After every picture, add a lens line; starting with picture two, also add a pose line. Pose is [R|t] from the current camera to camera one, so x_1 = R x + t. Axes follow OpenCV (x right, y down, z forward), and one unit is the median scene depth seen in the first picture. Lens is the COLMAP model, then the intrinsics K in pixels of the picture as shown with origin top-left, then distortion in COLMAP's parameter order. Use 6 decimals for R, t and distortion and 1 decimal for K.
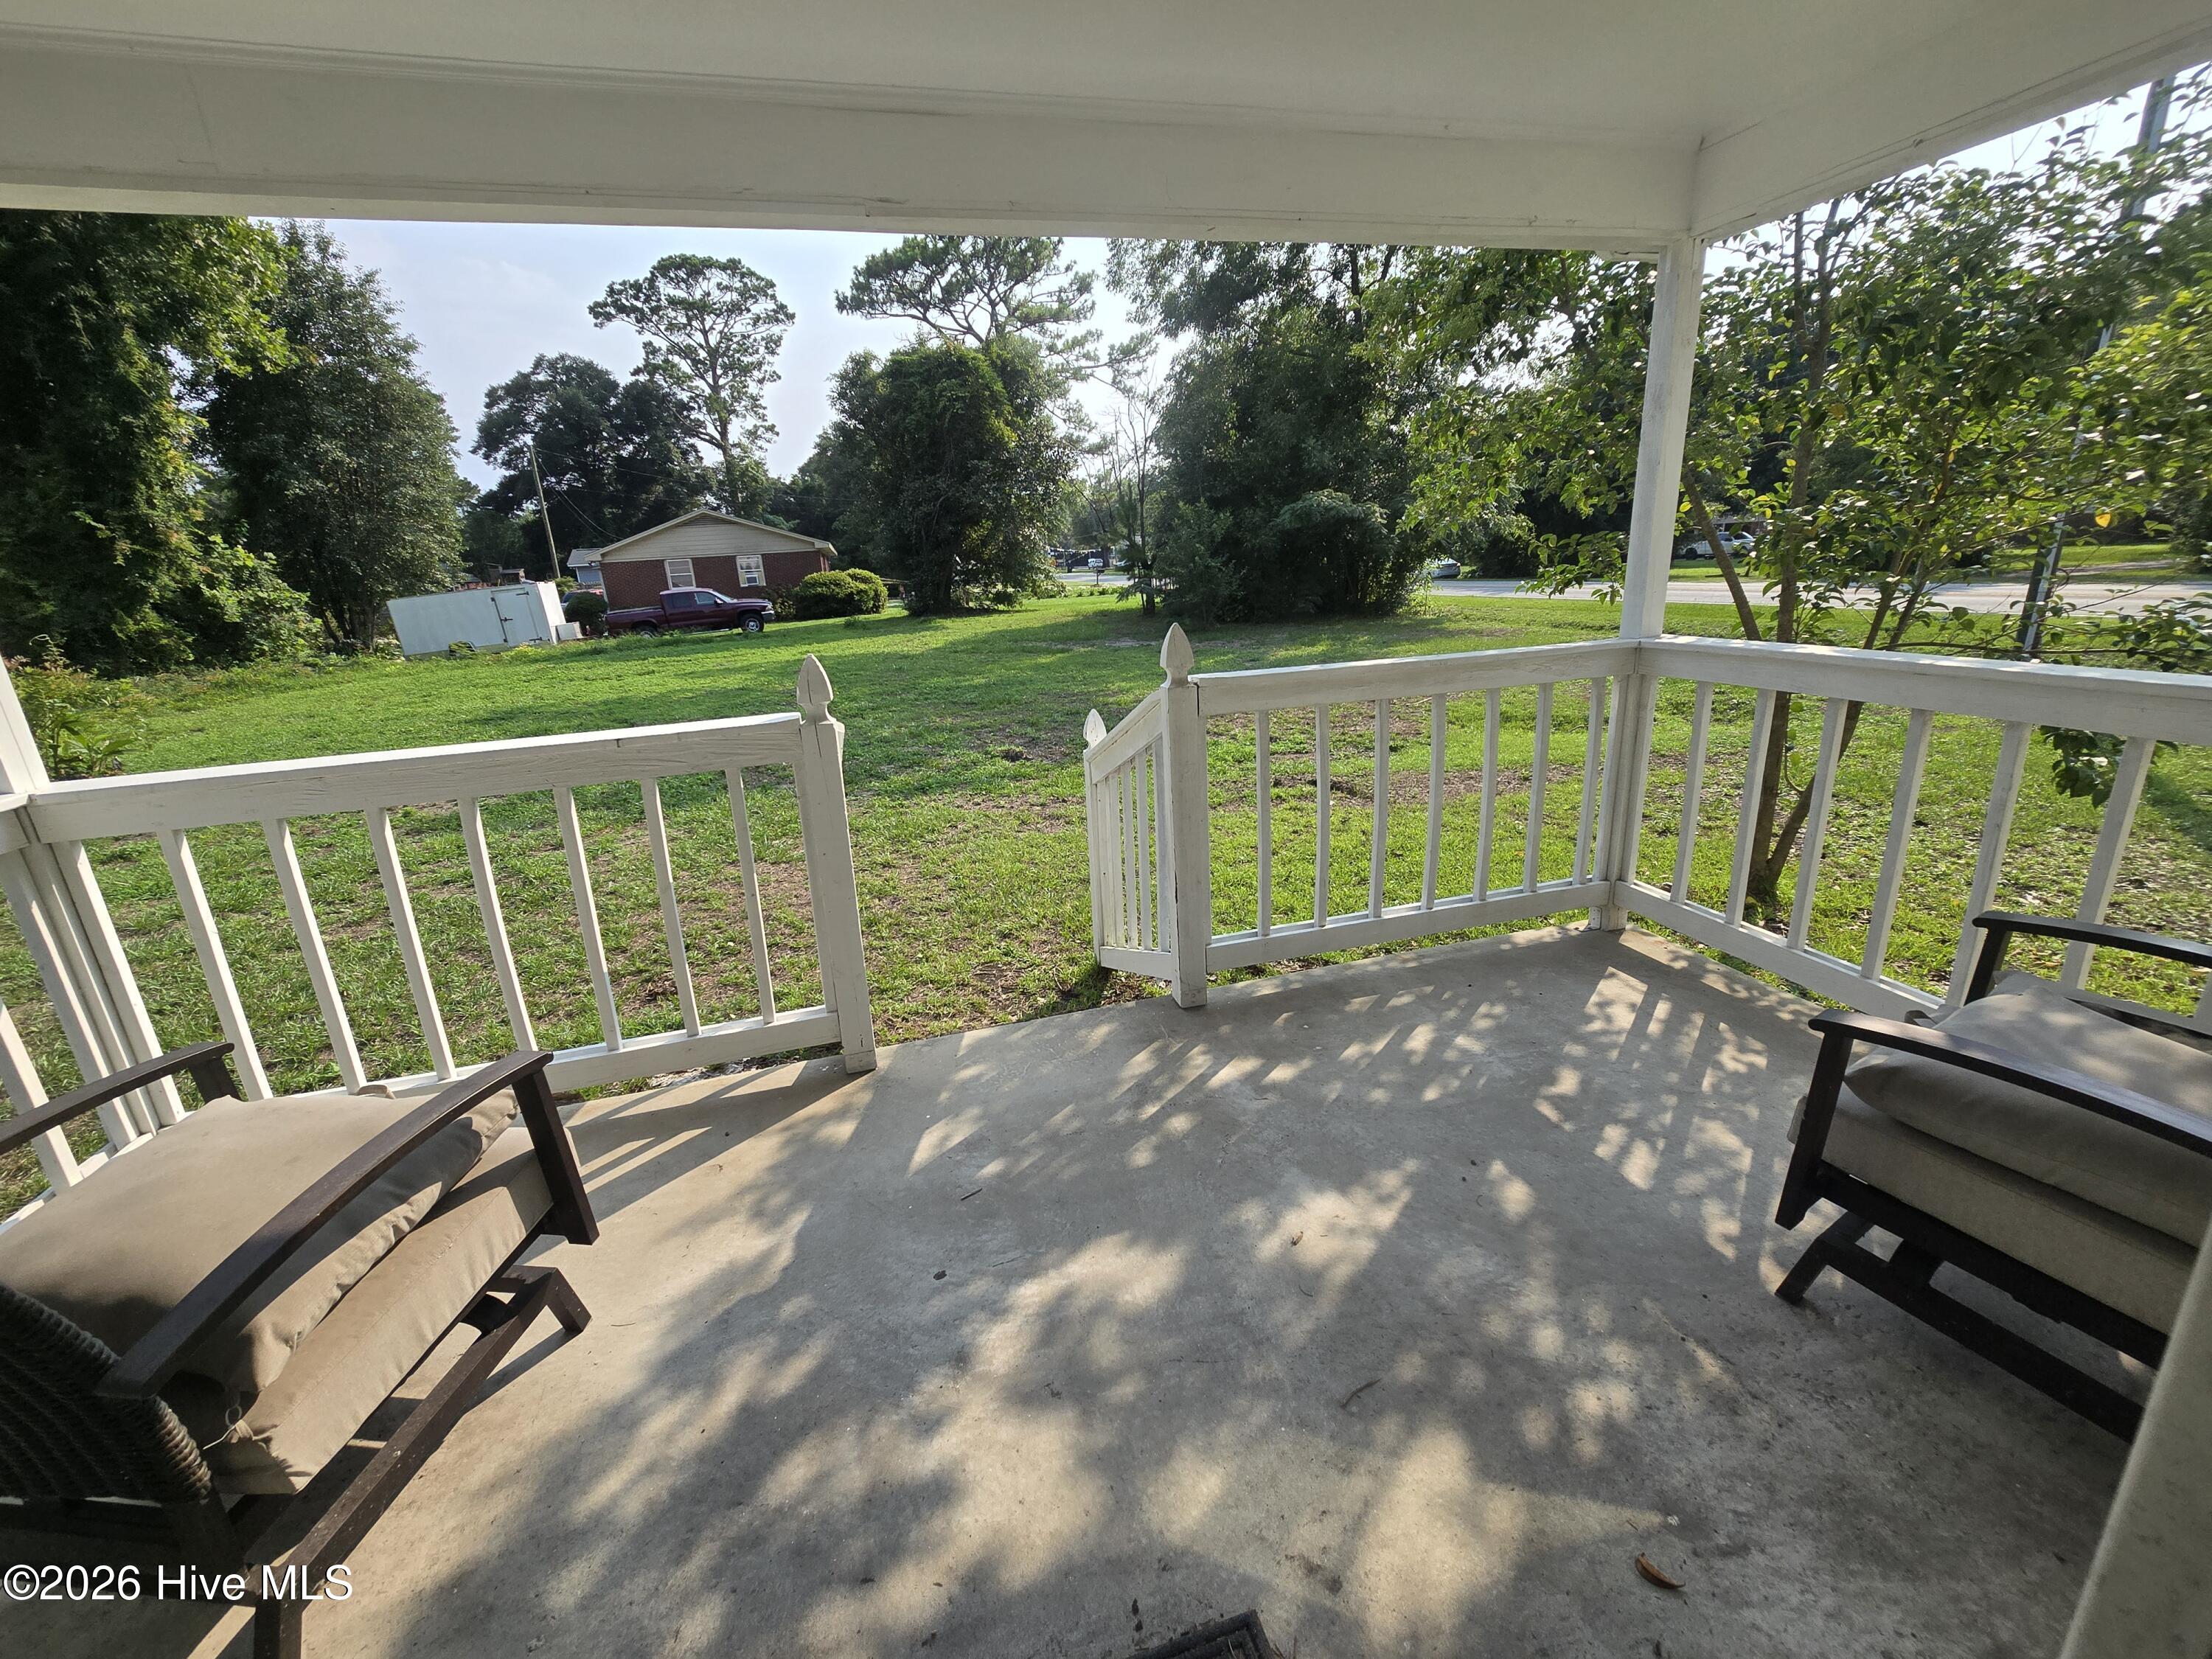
lens RADIAL K [[902.7, 0, 1096.8], [0, 902.7, 827.4], [0, 0, 1]] dist [0.001276, 0.000558]
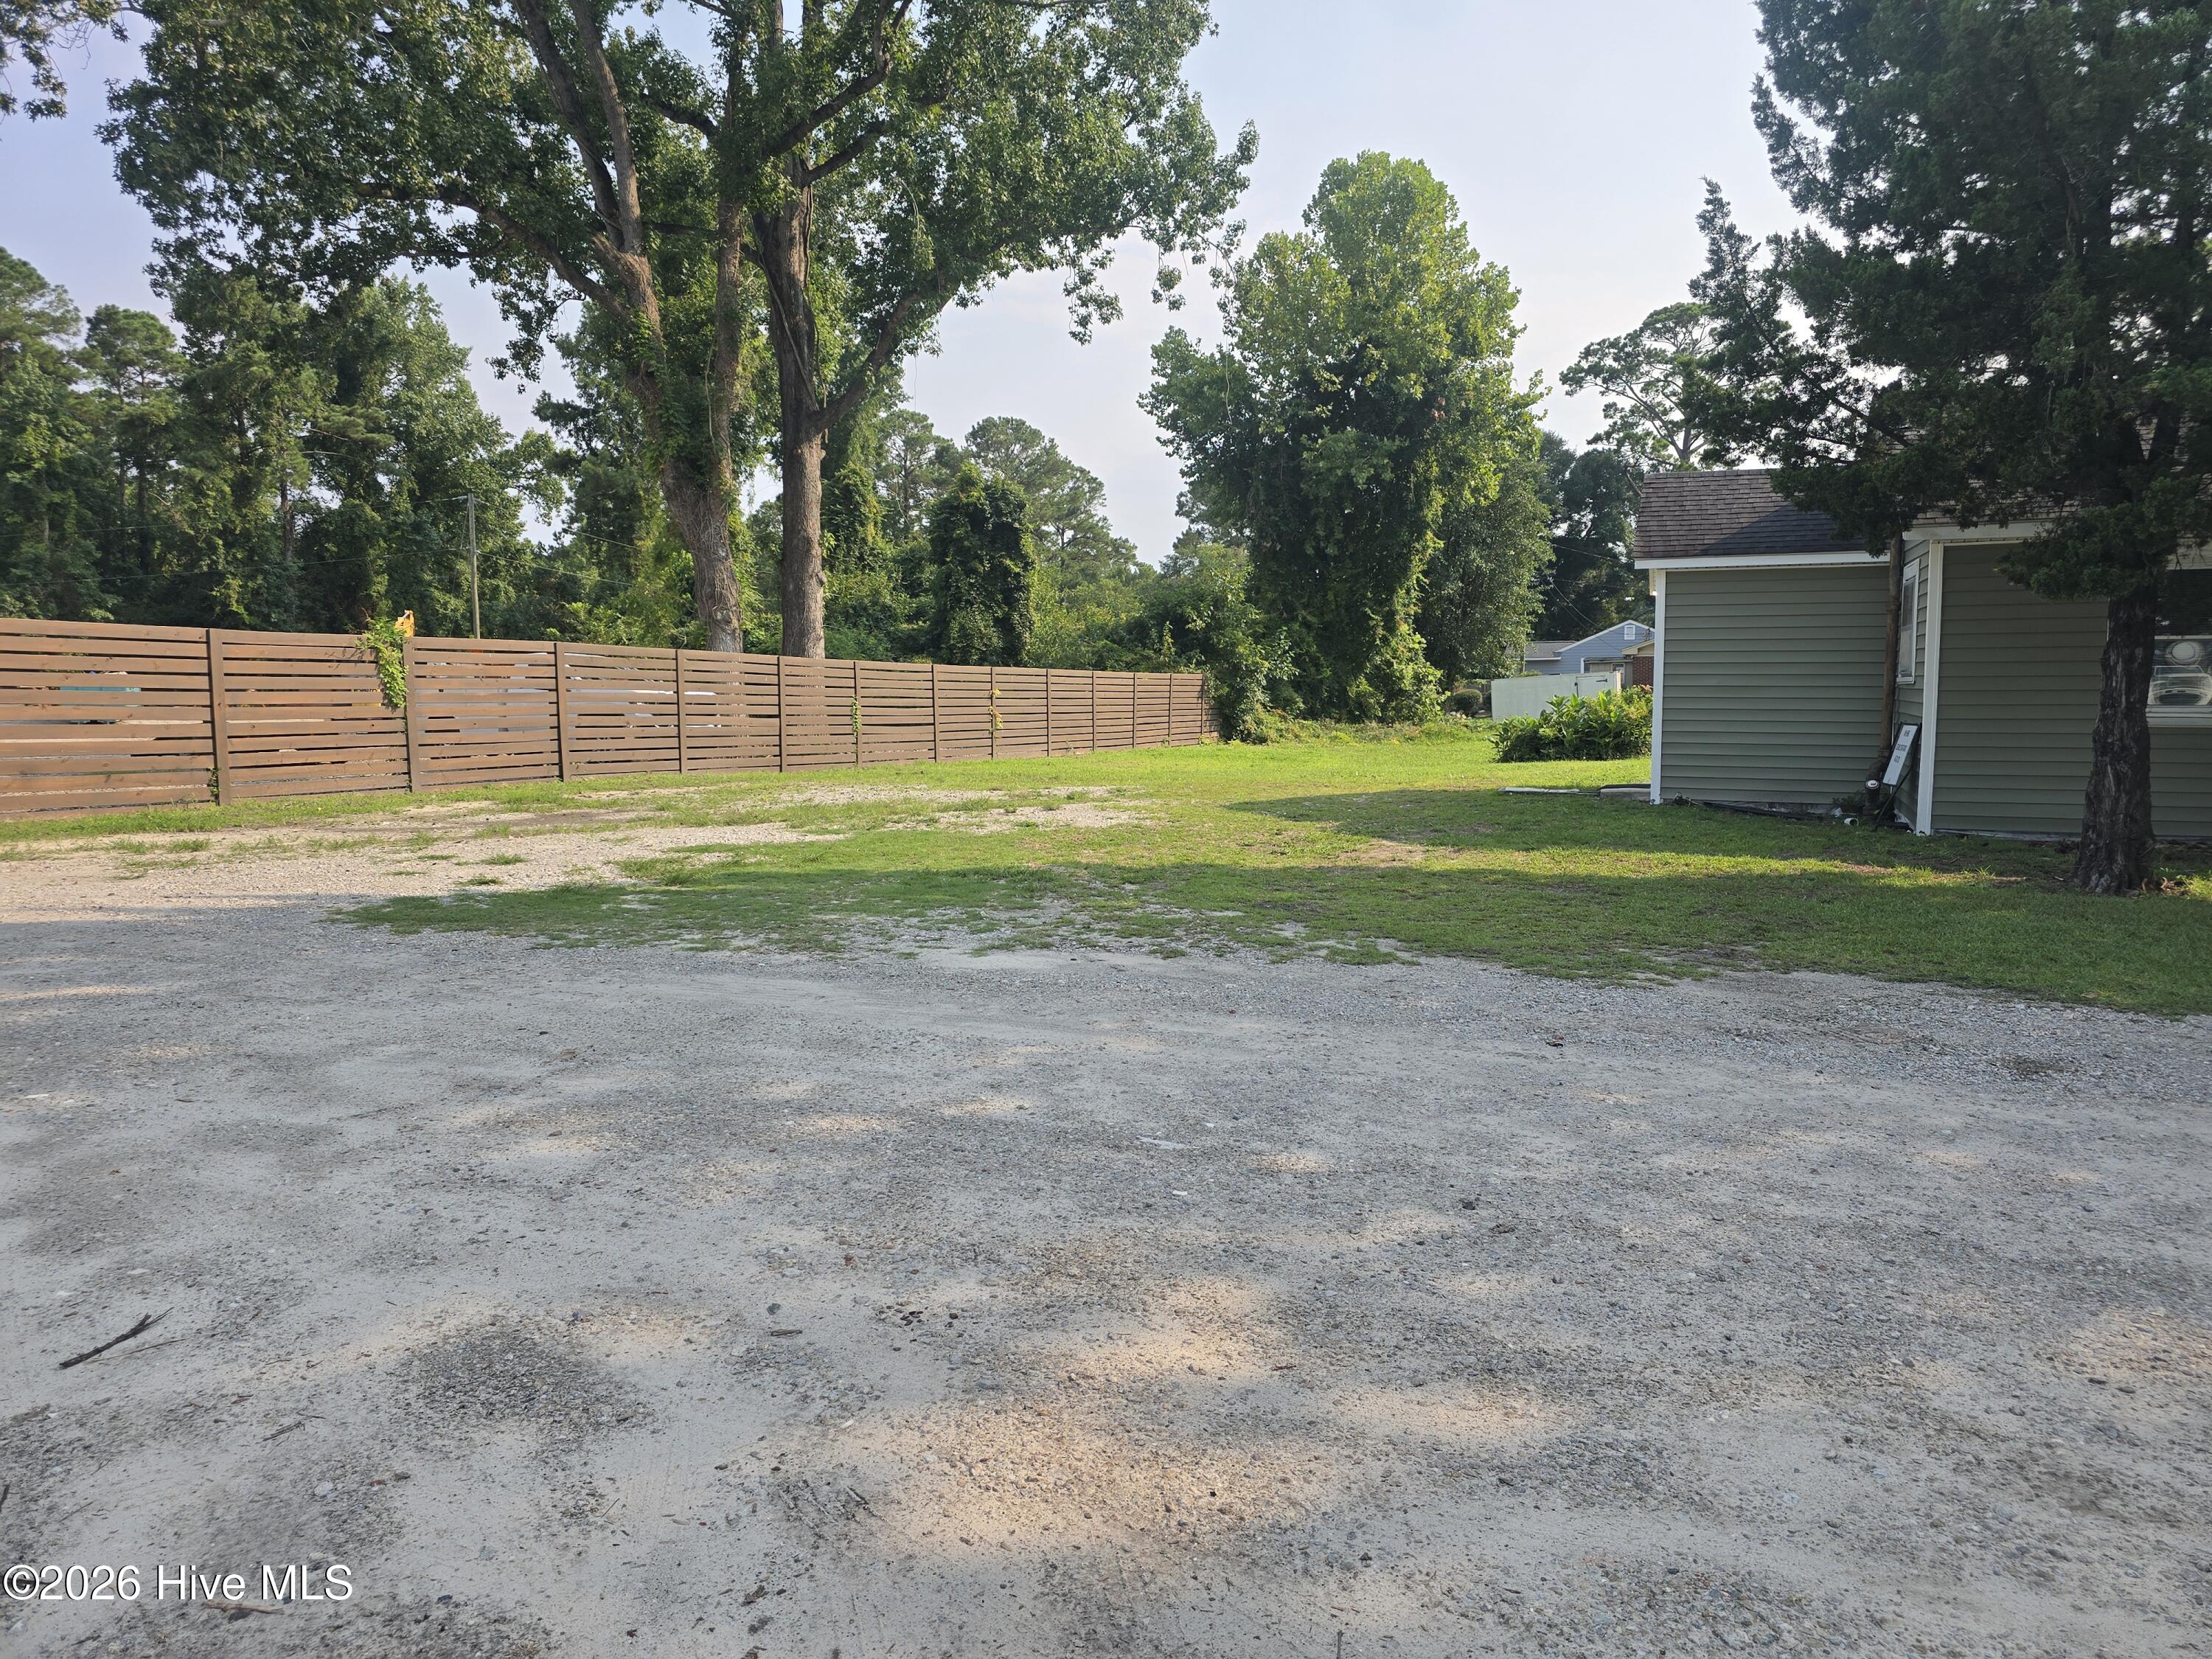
lens RADIAL K [[1508.4, 0, 1111.3], [0, 1508.4, 834.6], [0, 0, 1]] dist [0.072590, -0.071826]
pose [[0.805557, 0.109935, -0.582230, -0.021326], [-0.210236, 0.971734, -0.107398, 0.328119], [0.553966, 0.208921, 0.805900, -1.034210]]
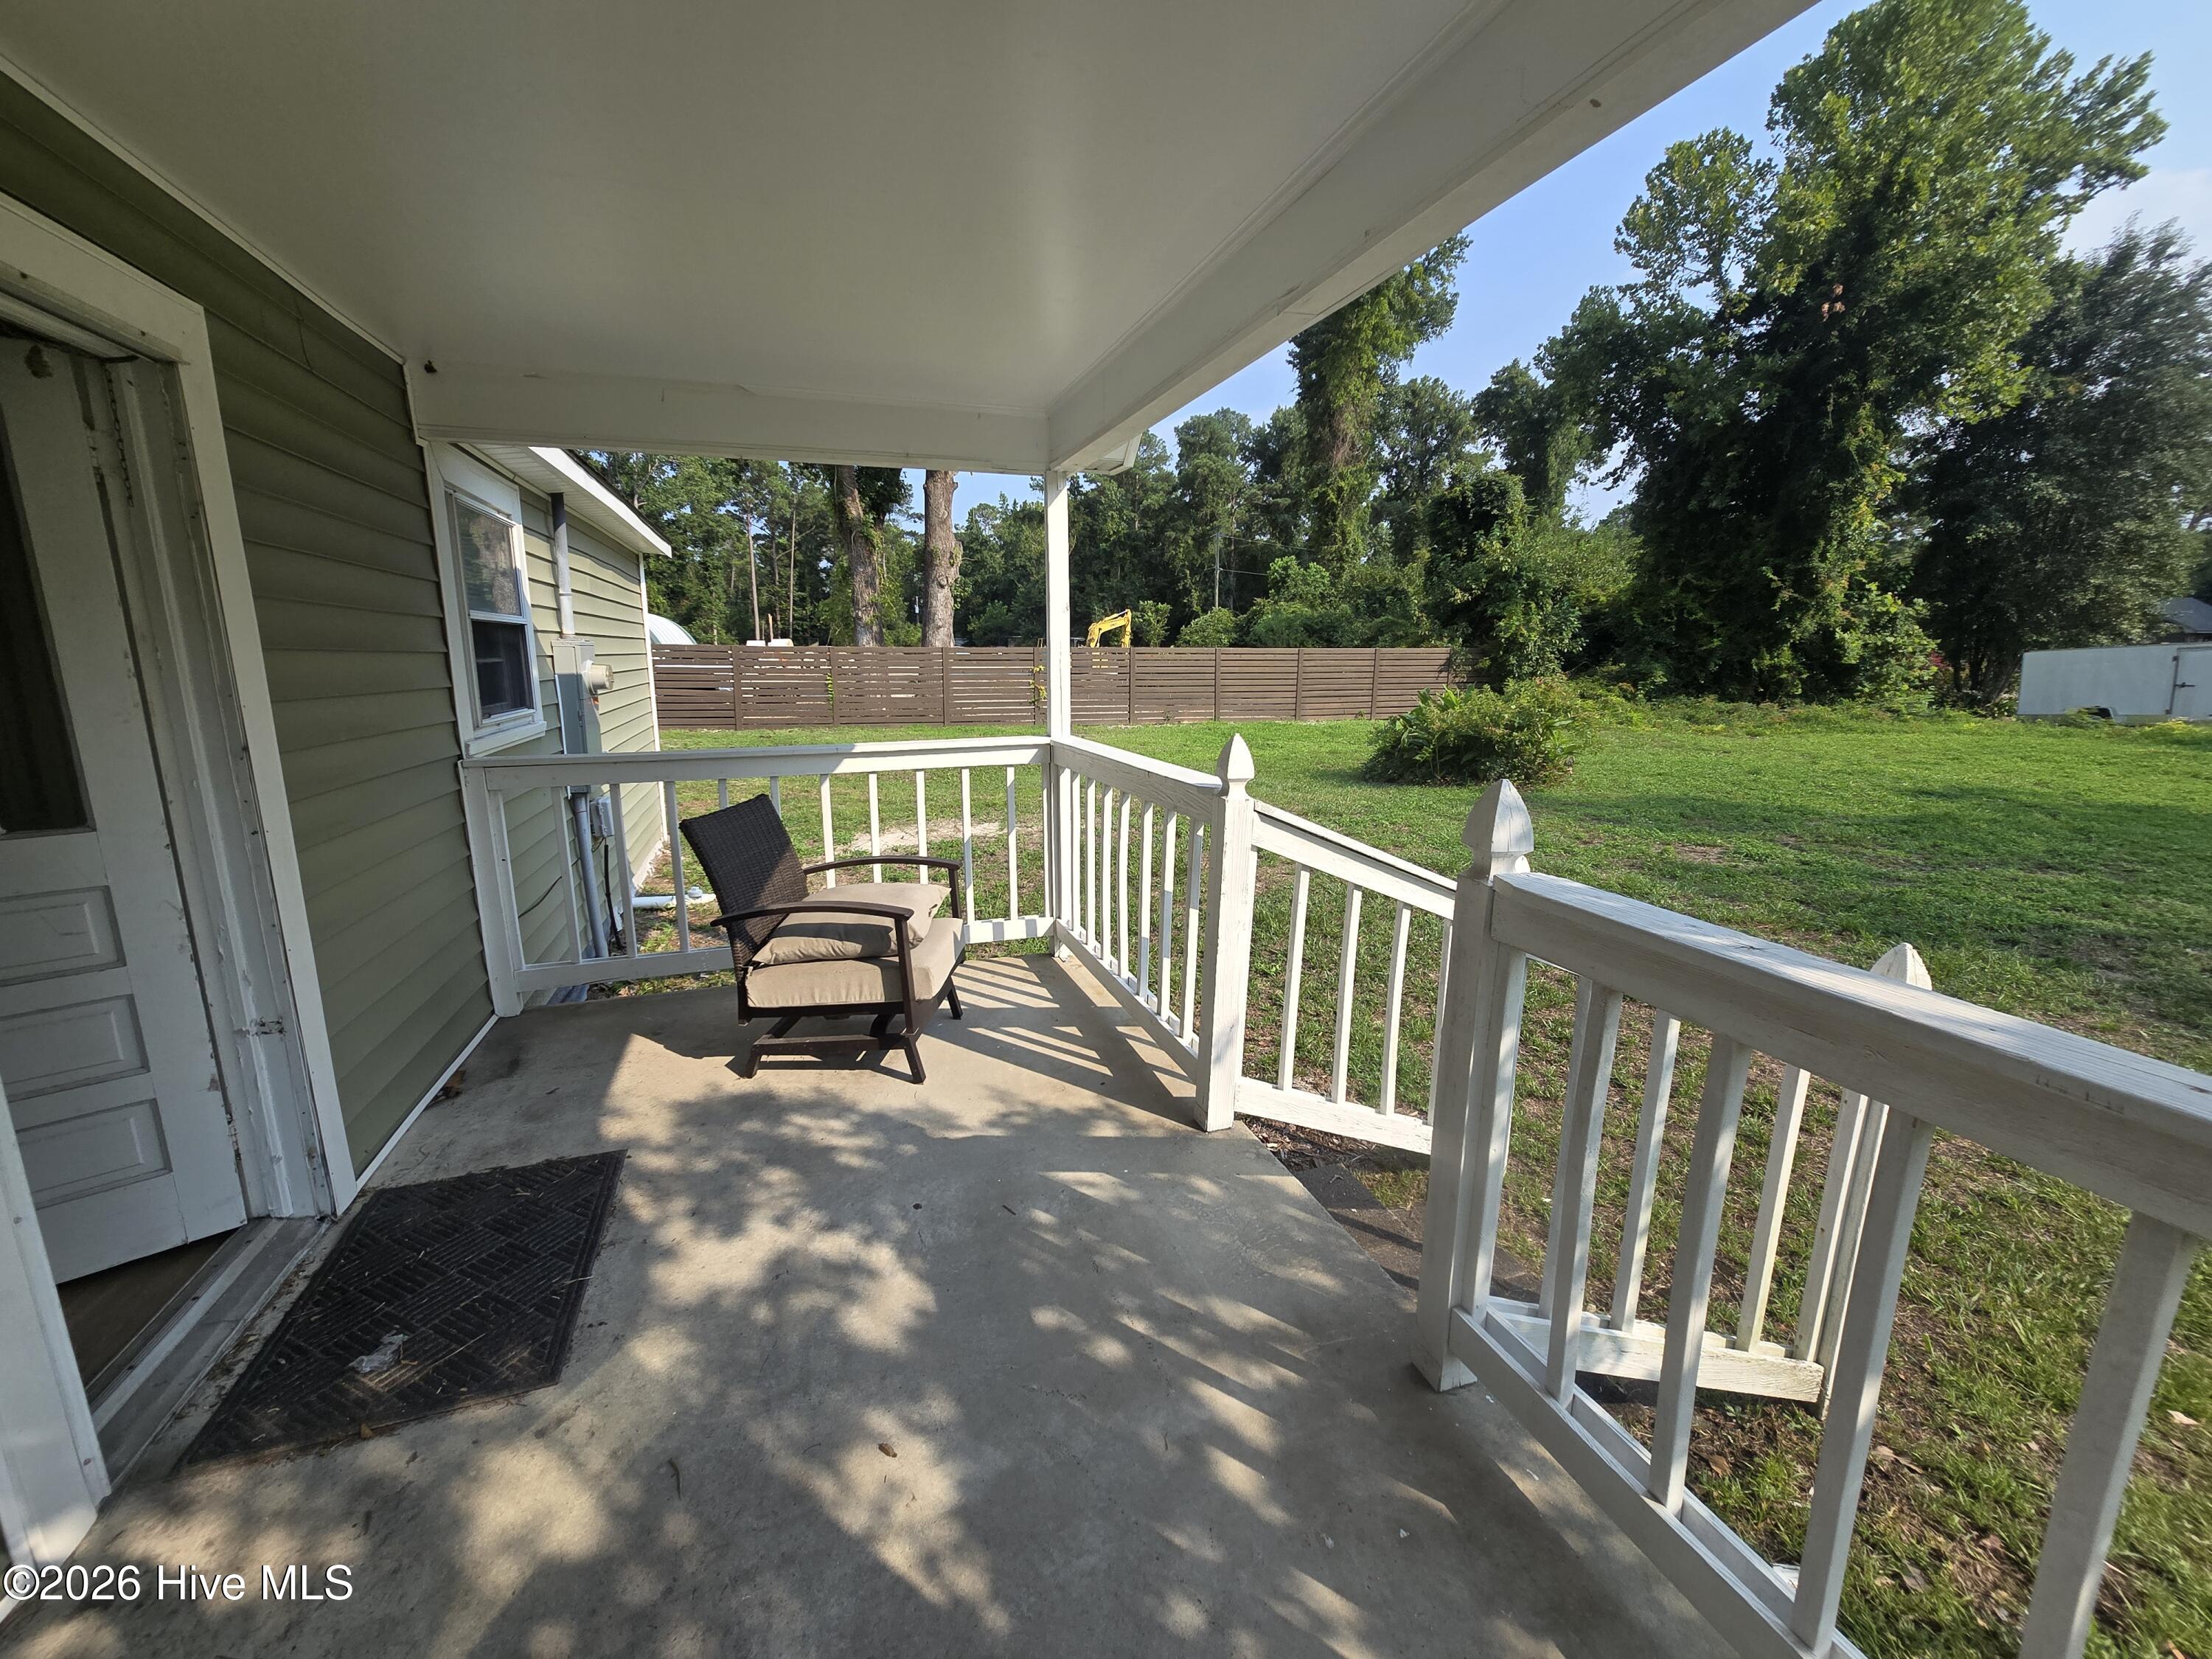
lens RADIAL K [[902.7, 0, 1096.8], [0, 902.7, 827.4], [0, 0, 1]] dist [0.001276, 0.000558]
pose [[0.057435, 0.246401, -0.967465, 0.080541], [-0.287715, 0.932035, 0.220296, -0.030302], [0.955992, 0.265702, 0.124424, 0.080806]]
